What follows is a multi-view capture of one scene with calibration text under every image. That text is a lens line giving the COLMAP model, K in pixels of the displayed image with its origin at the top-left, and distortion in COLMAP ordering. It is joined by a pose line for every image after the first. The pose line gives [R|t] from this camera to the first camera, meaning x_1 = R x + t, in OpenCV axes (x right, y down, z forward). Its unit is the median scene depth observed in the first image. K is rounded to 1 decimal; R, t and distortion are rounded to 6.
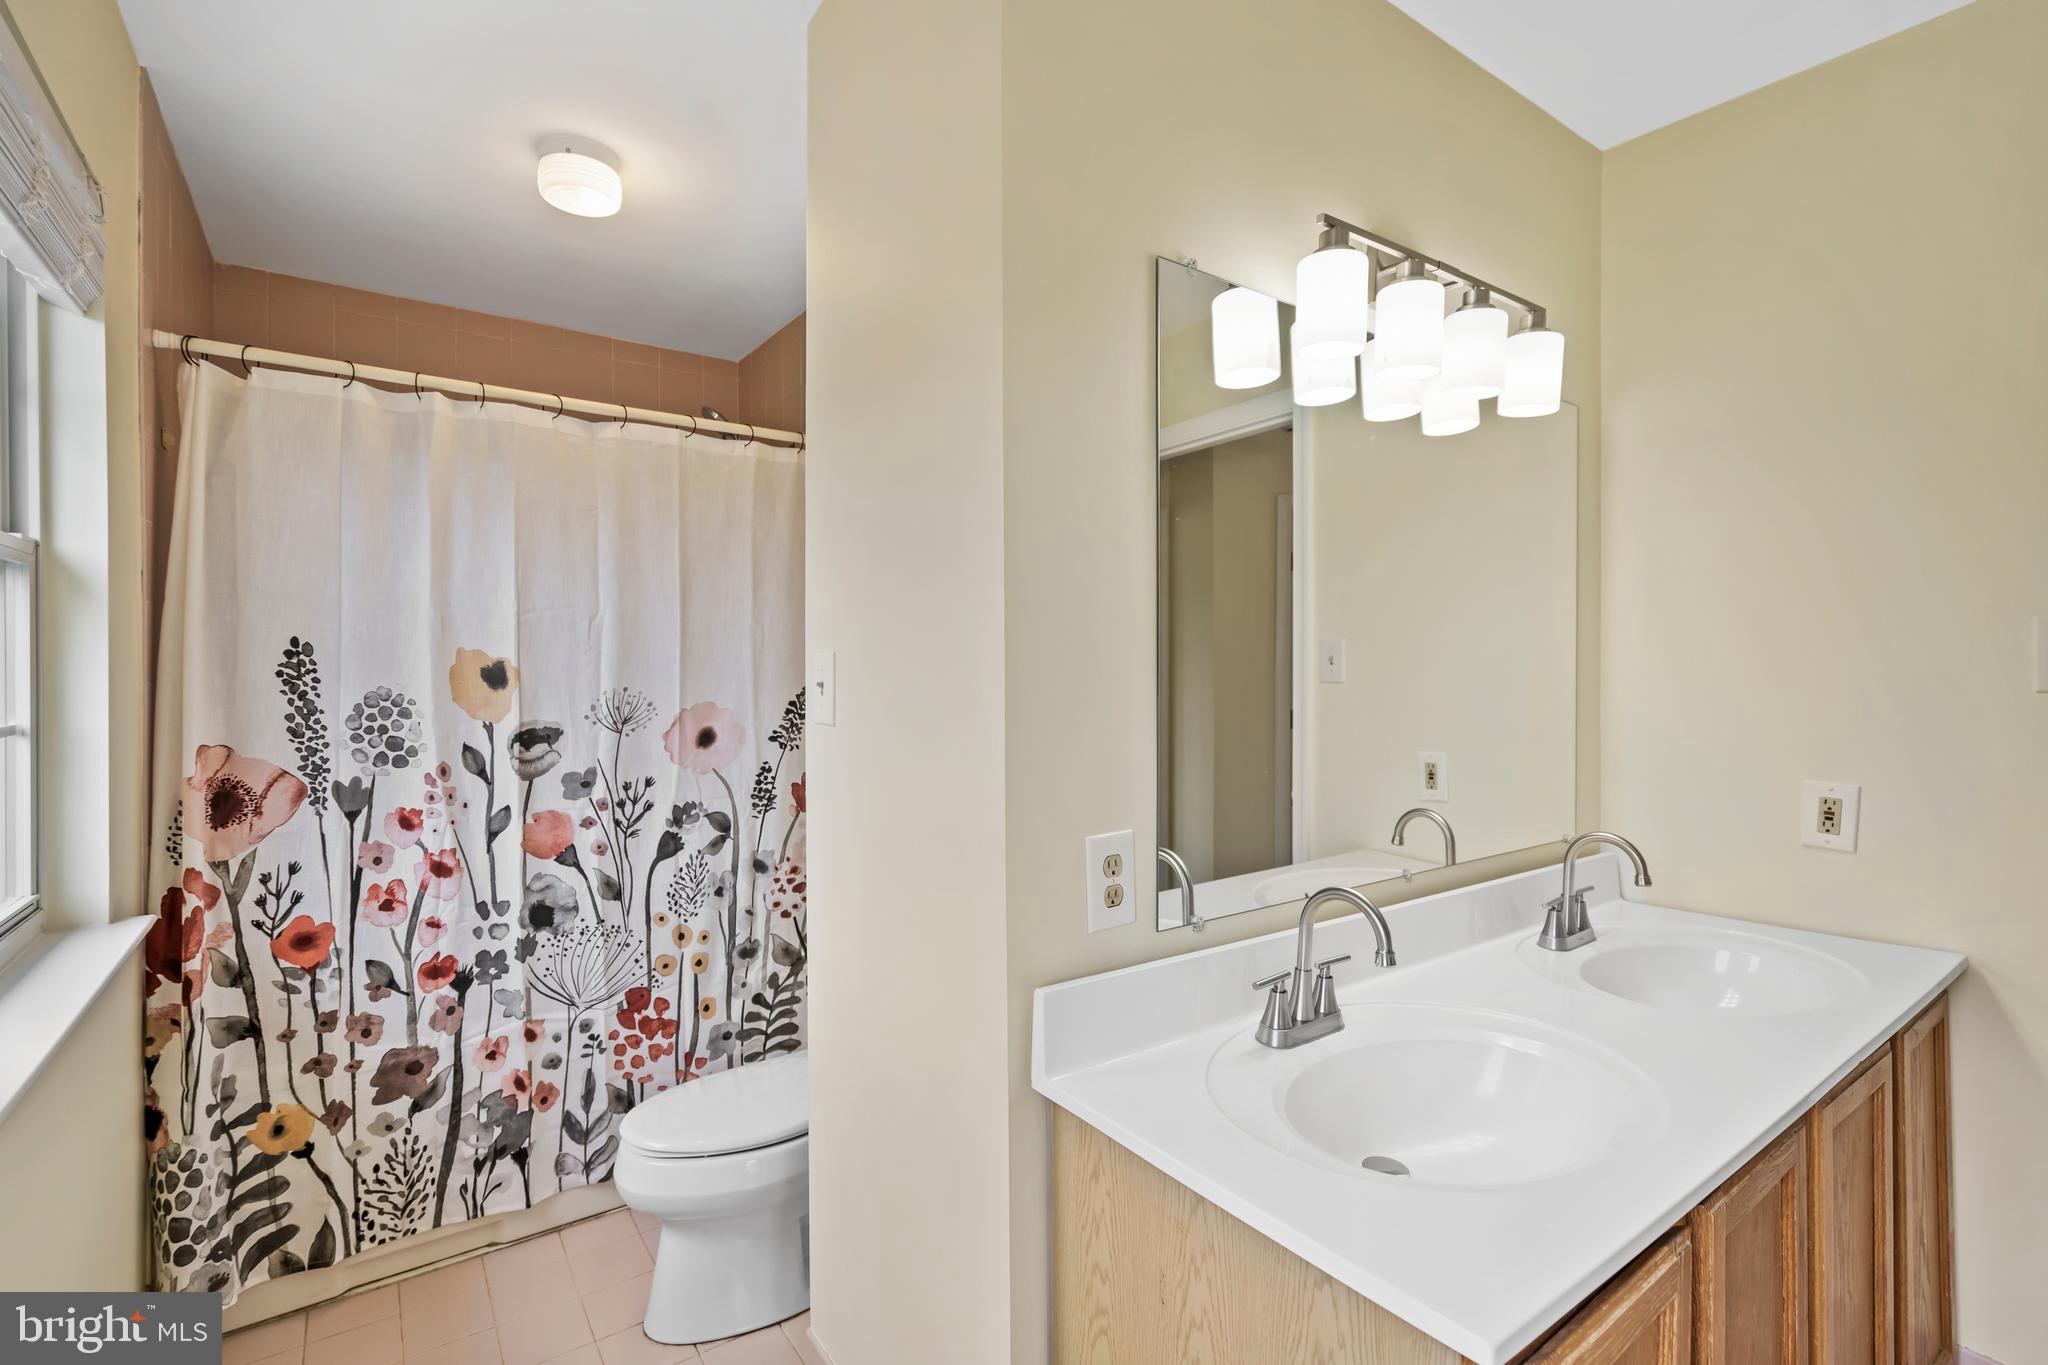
lens RADIAL K [[929.5, 0, 1018.0], [0, 929.5, 676.9], [0, 0, 1]] dist [-0.002251, -0.000020]
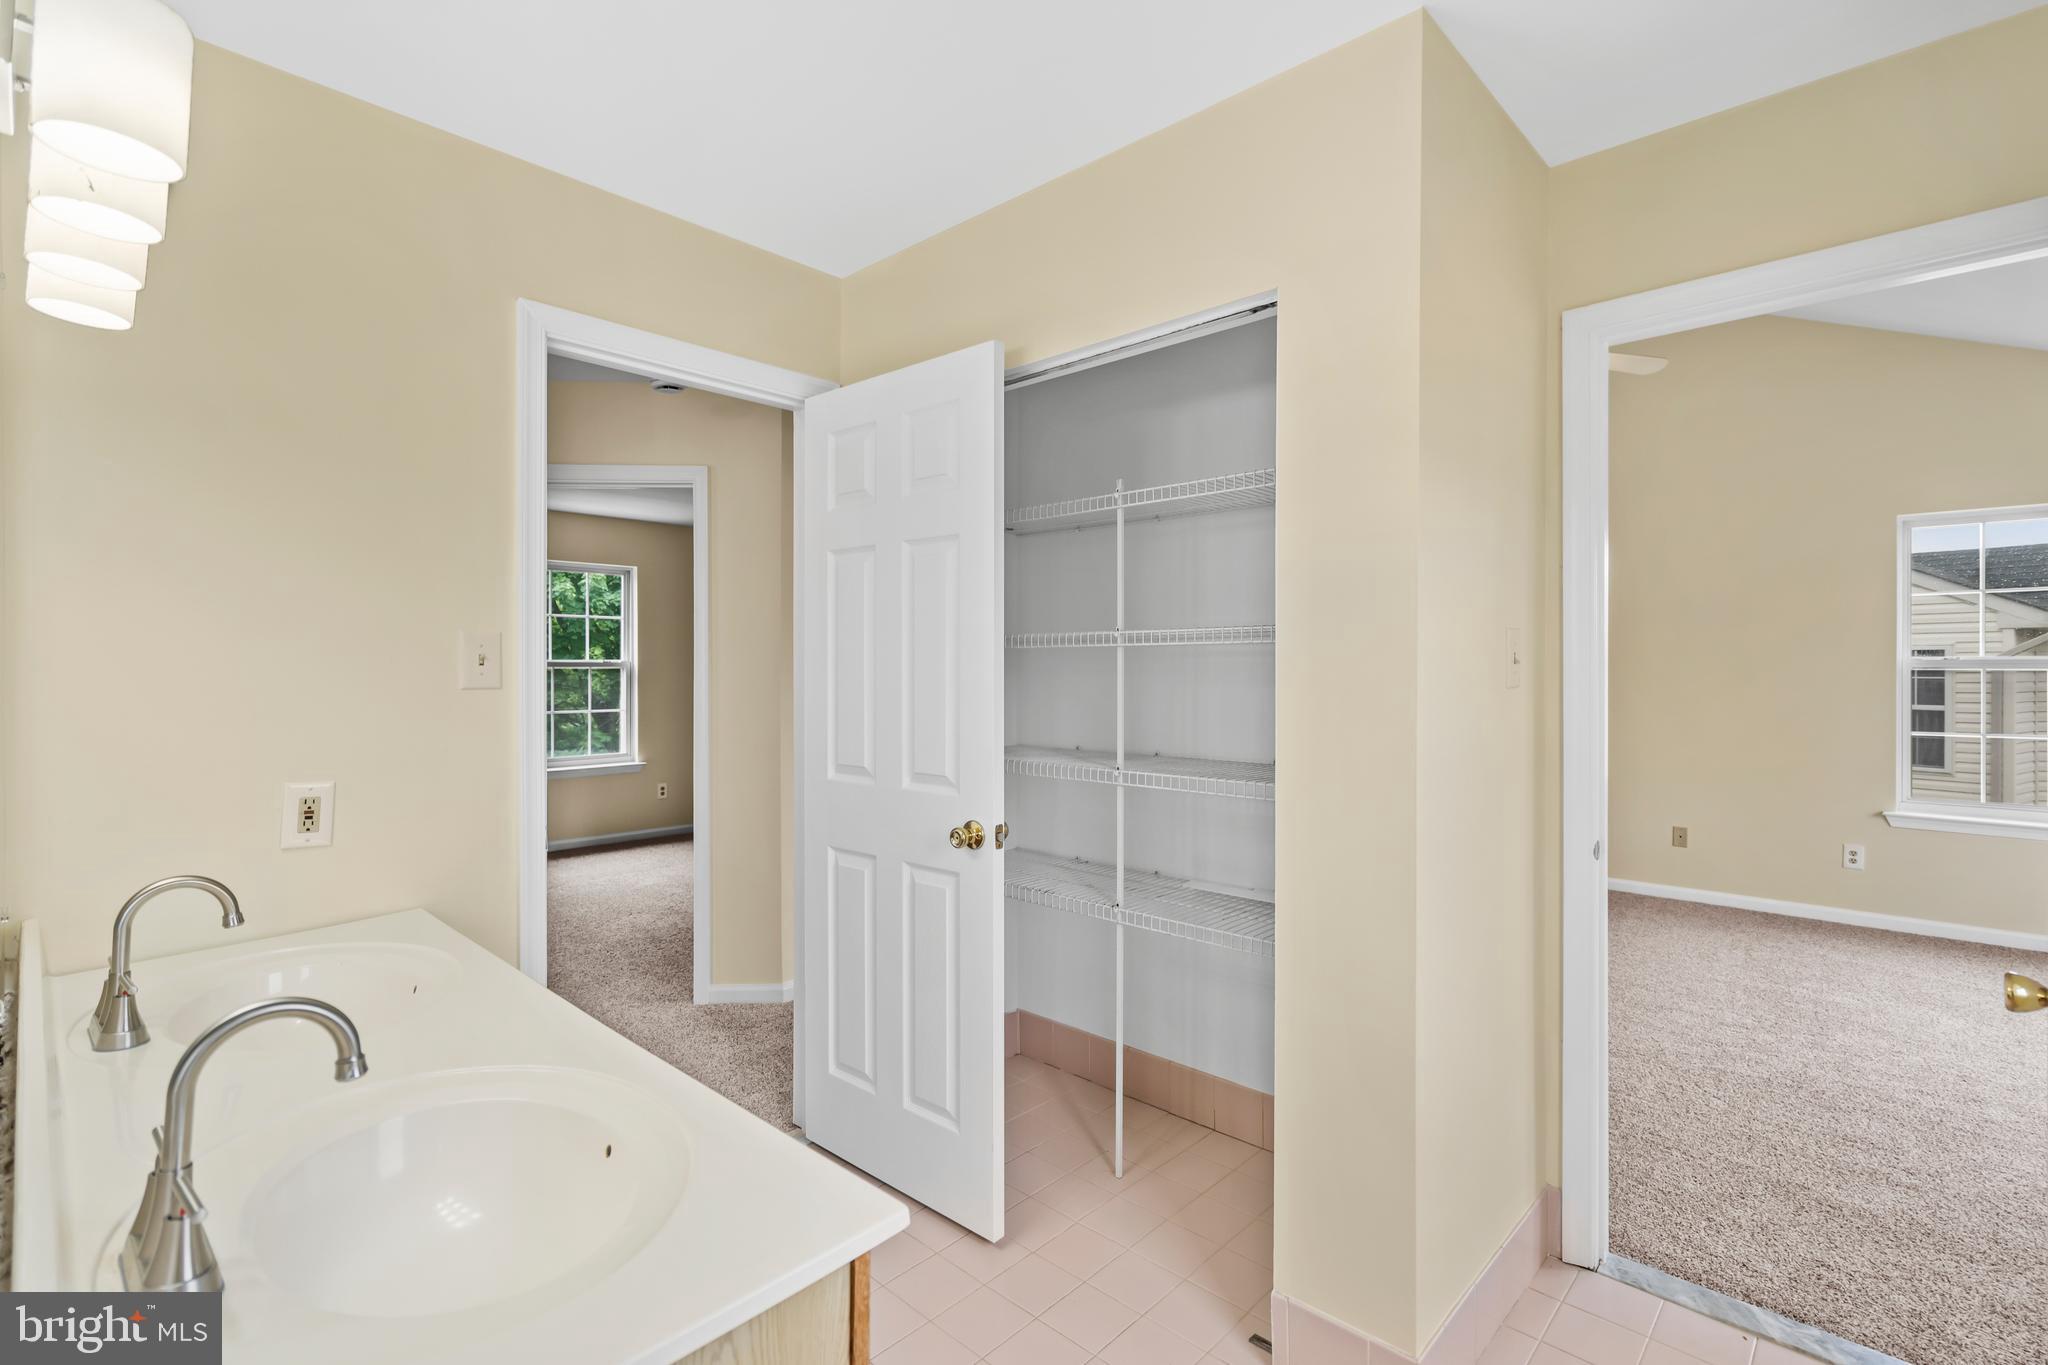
lens RADIAL K [[949.9, 0, 1022.8], [0, 949.9, 666.3], [0, 0, 1]] dist [-0.005770, 0.001626]
pose [[-0.200056, 0.003722, 0.979777, -0.326973], [0.013408, 0.999910, -0.001061, -0.003084], [-0.979693, 0.012925, -0.200087, 0.457107]]
